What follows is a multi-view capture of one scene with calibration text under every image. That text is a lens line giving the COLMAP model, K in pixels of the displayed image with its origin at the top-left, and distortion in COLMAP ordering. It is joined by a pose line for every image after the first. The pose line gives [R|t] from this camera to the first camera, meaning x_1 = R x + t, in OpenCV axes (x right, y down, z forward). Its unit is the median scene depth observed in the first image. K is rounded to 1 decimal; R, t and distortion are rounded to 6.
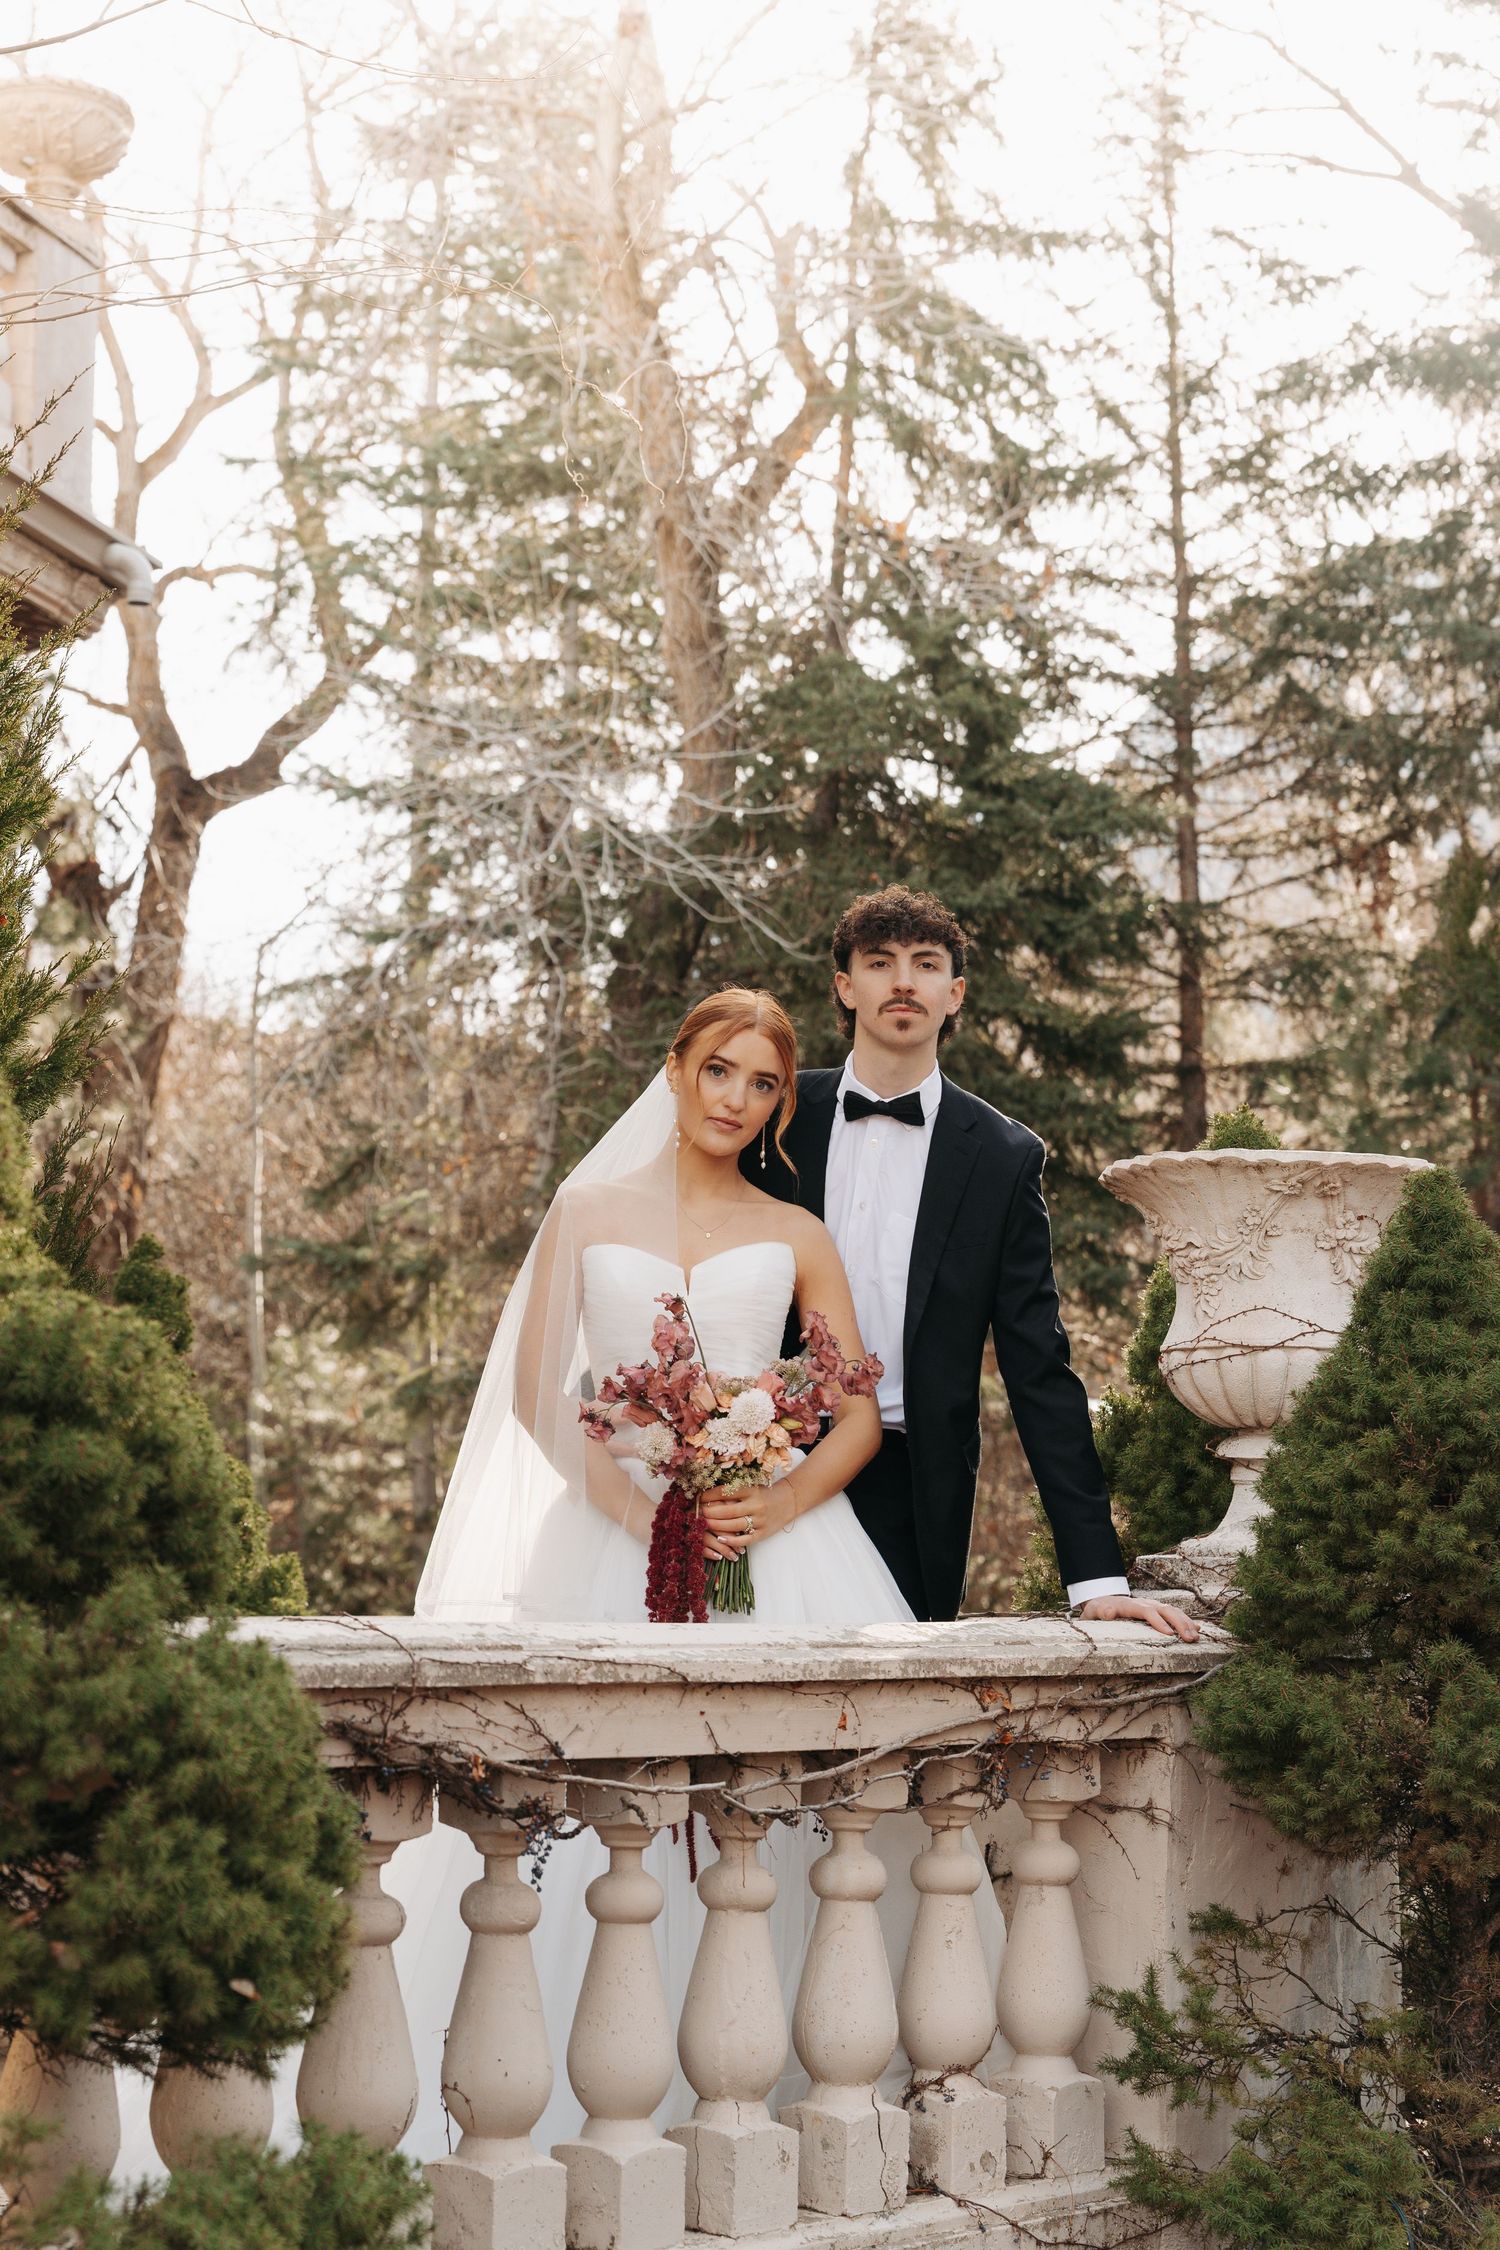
lens RADIAL K [[3402.0, 0, 671.3], [0, 3402.0, 1059.9], [0, 0, 1]] dist [0.009188, -0.016022]
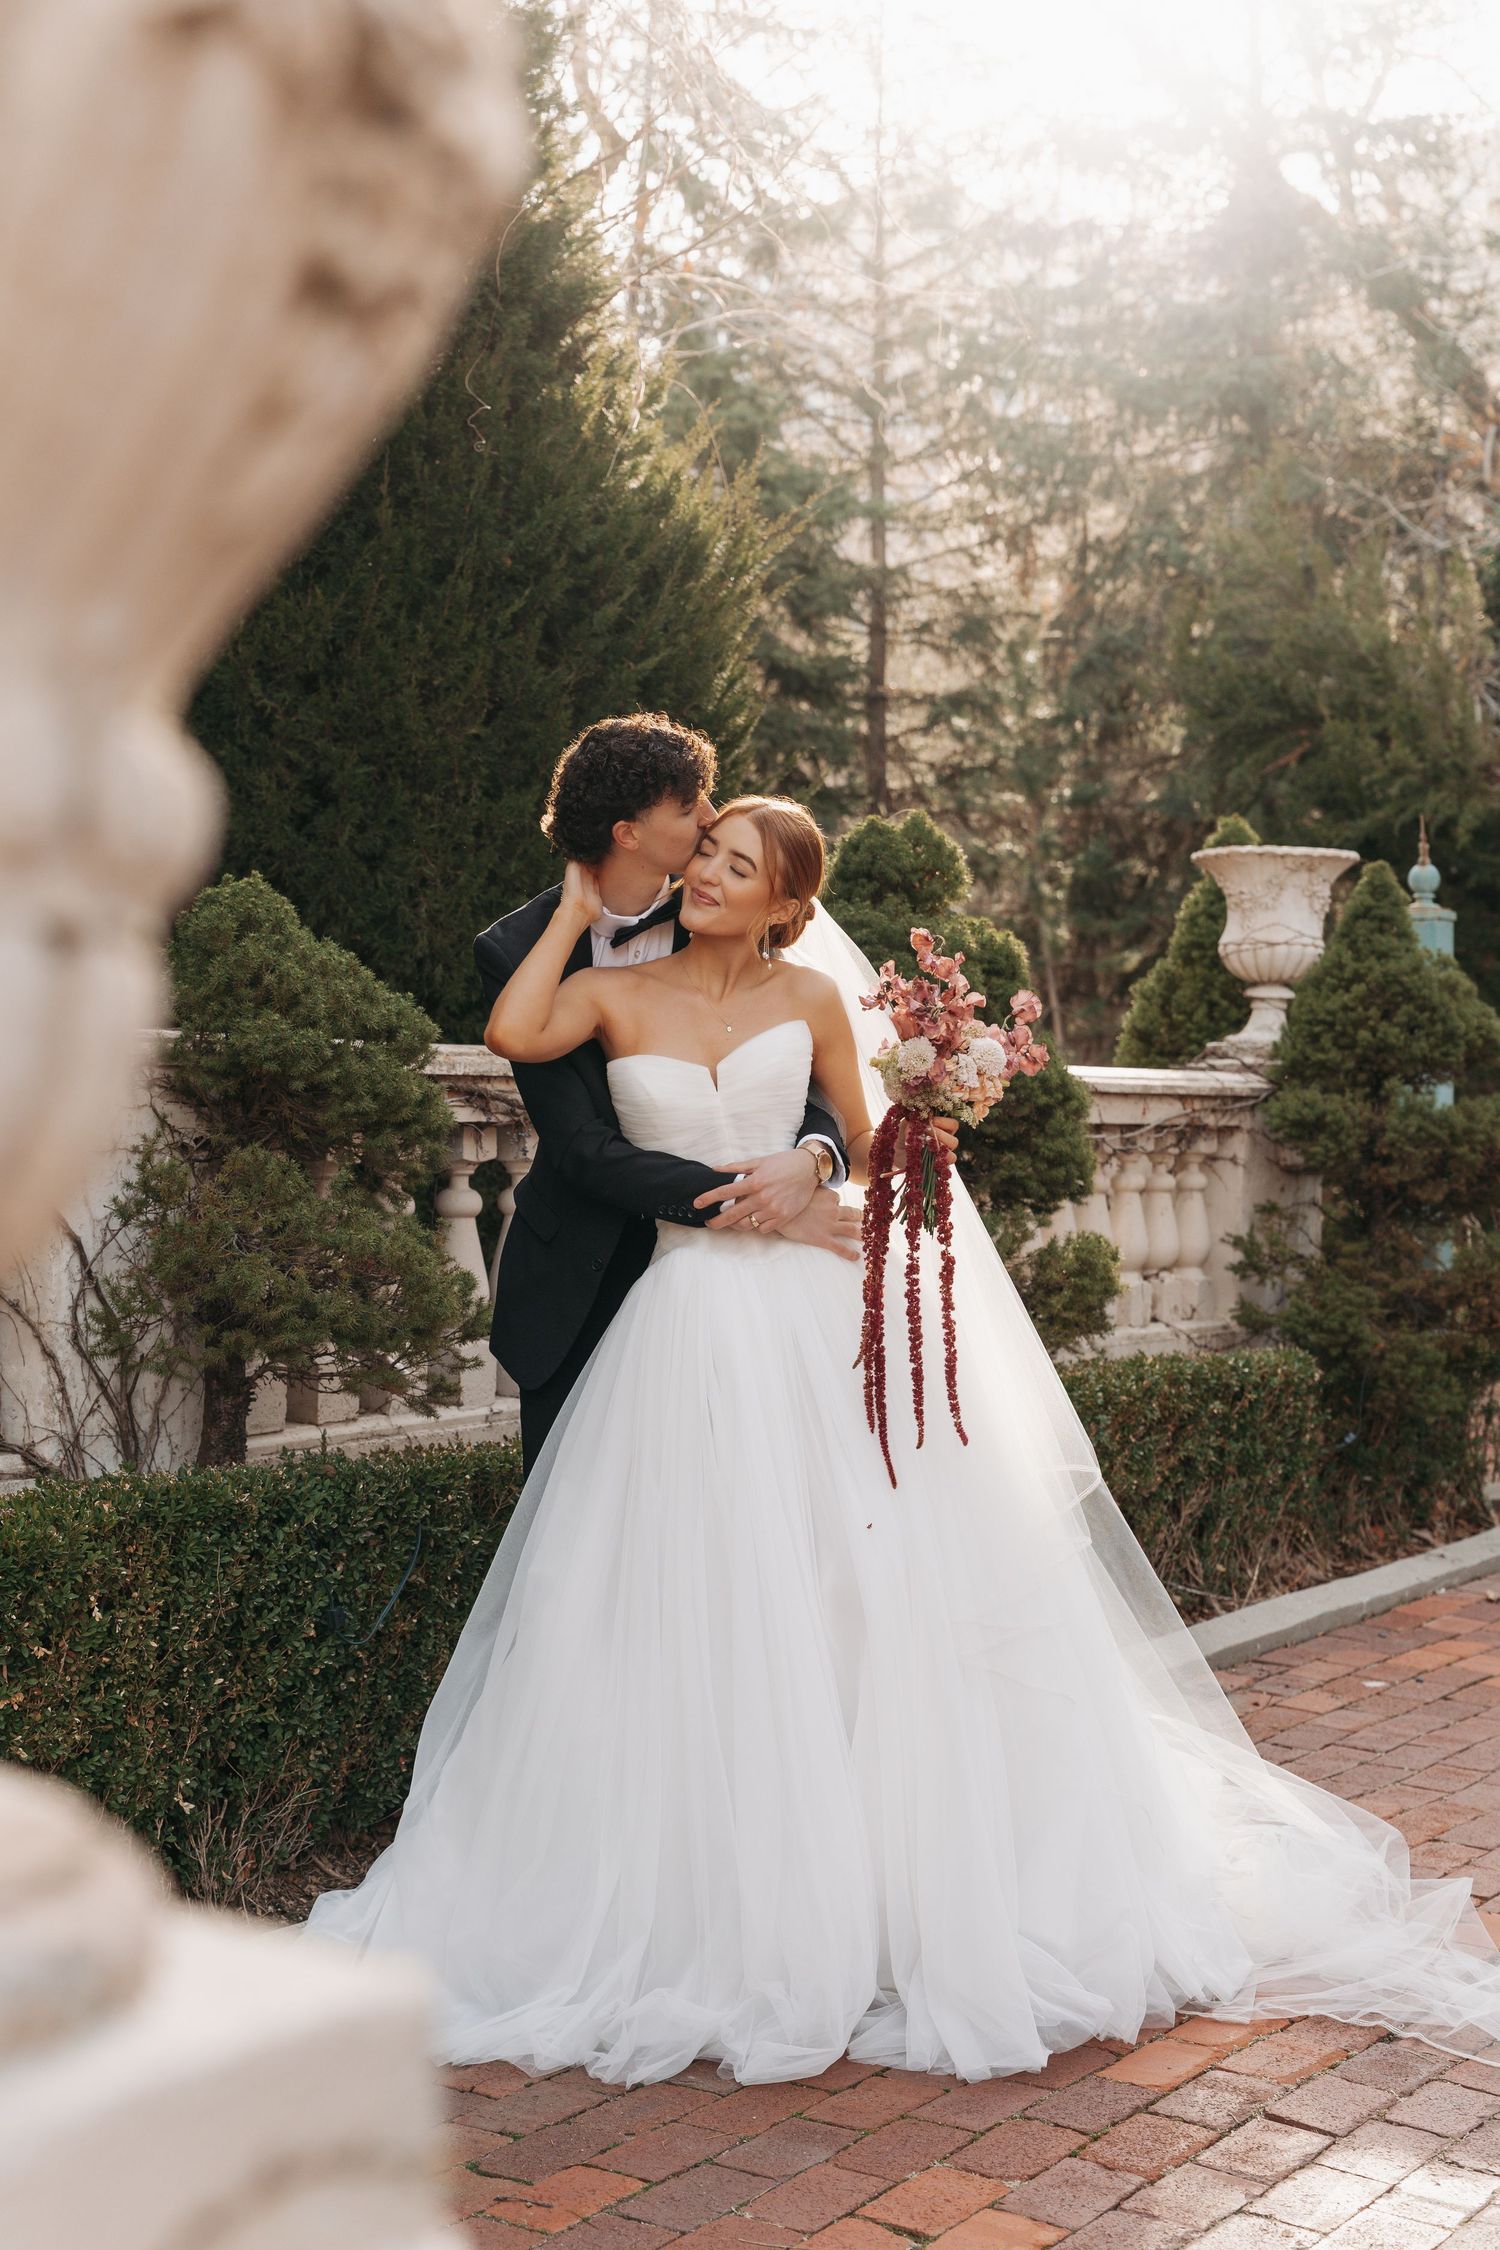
lens RADIAL K [[2987.9, 0, 745.1], [0, 2987.9, 1165.7], [0, 0, 1]] dist [-0.000027, 0.002175]
pose [[0.987346, 0.000820, 0.158576, -0.097556], [-0.028274, 0.984874, 0.170951, -0.018789], [-0.156037, -0.173272, 0.972435, -0.165621]]
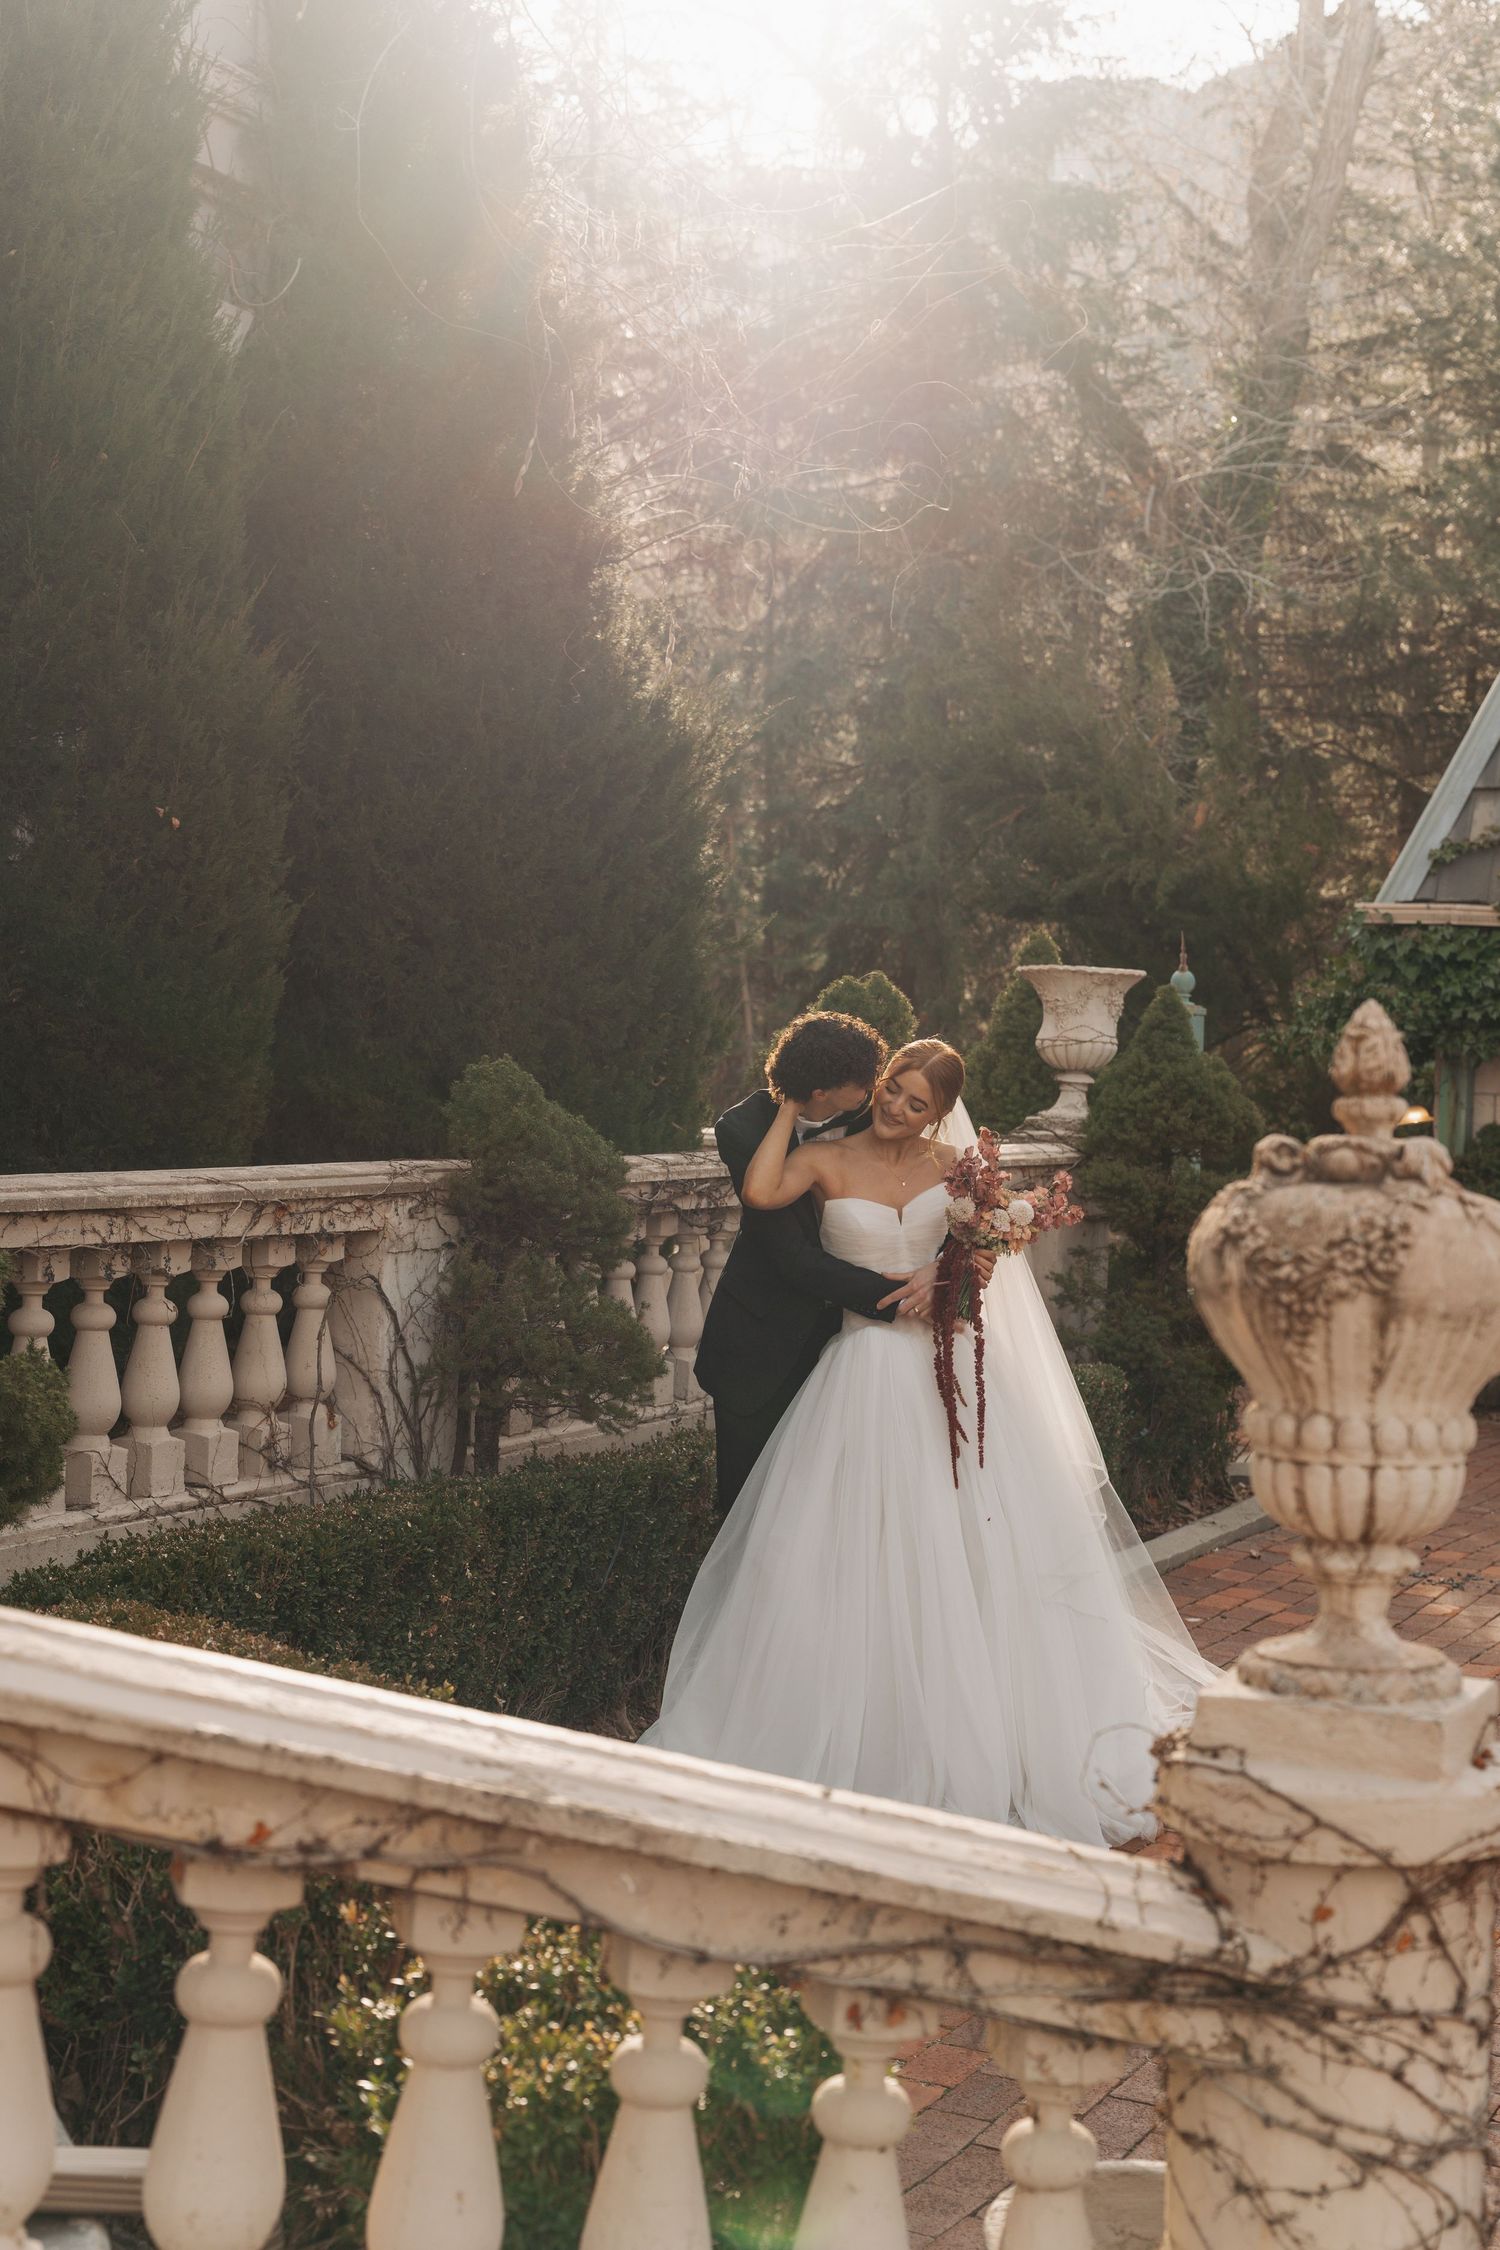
lens RADIAL K [[2987.9, 0, 745.1], [0, 2987.9, 1165.7], [0, 0, 1]] dist [-0.000027, 0.002175]
pose [[0.956408, 0.016823, 0.291547, -0.169251], [-0.073327, 0.980190, 0.183987, -0.051305], [-0.282677, -0.197345, 0.938695, -0.251449]]
